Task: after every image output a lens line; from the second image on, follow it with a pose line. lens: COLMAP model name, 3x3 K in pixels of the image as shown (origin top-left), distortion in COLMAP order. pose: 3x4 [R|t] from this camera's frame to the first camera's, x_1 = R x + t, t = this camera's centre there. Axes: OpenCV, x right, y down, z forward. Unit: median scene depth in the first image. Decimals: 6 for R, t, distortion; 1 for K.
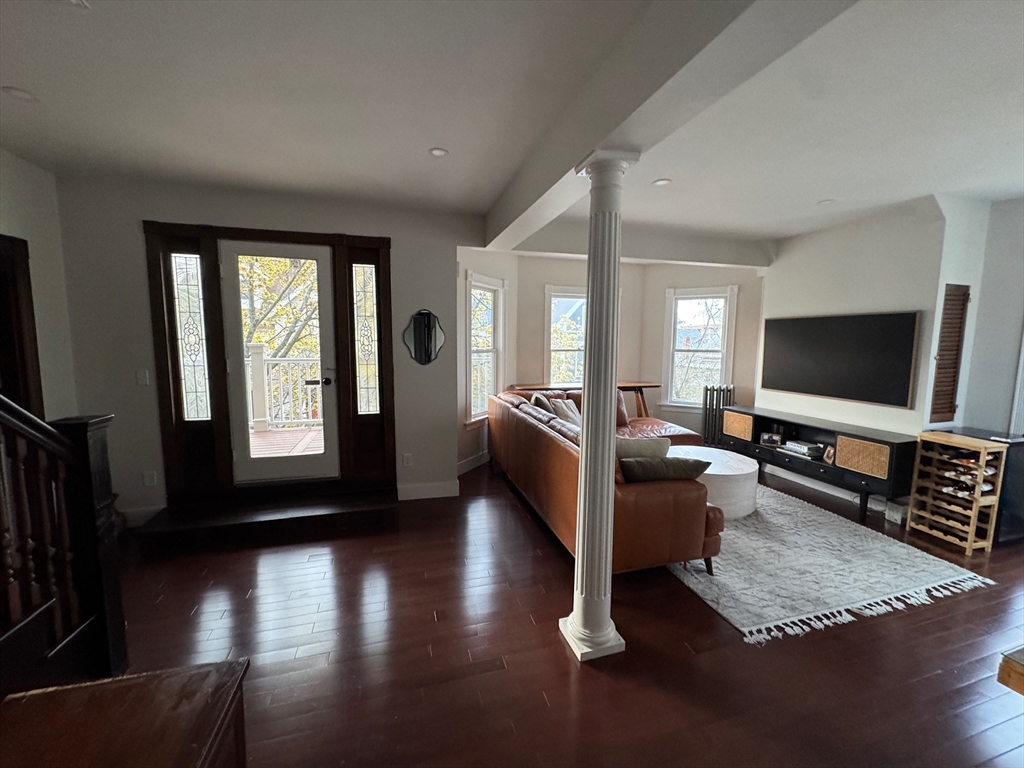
lens RADIAL K [[408.0, 0, 509.5], [0, 408.0, 383.0], [0, 0, 1]] dist [-0.002035, 0.000455]
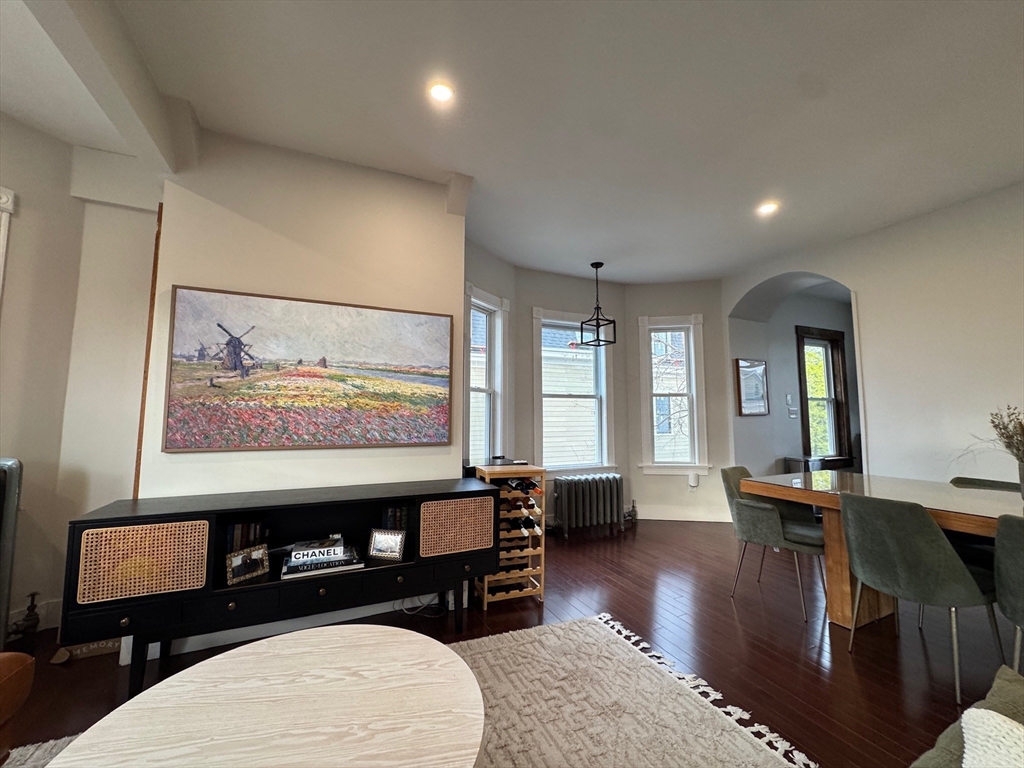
lens RADIAL K [[408.0, 0, 509.5], [0, 408.0, 383.0], [0, 0, 1]] dist [-0.002035, 0.000455]
pose [[-0.142688, 0.076121, 0.986836, 0.229243], [0.103814, 0.992690, -0.061561, 0.010819], [-0.984308, 0.093663, -0.149548, 1.041535]]
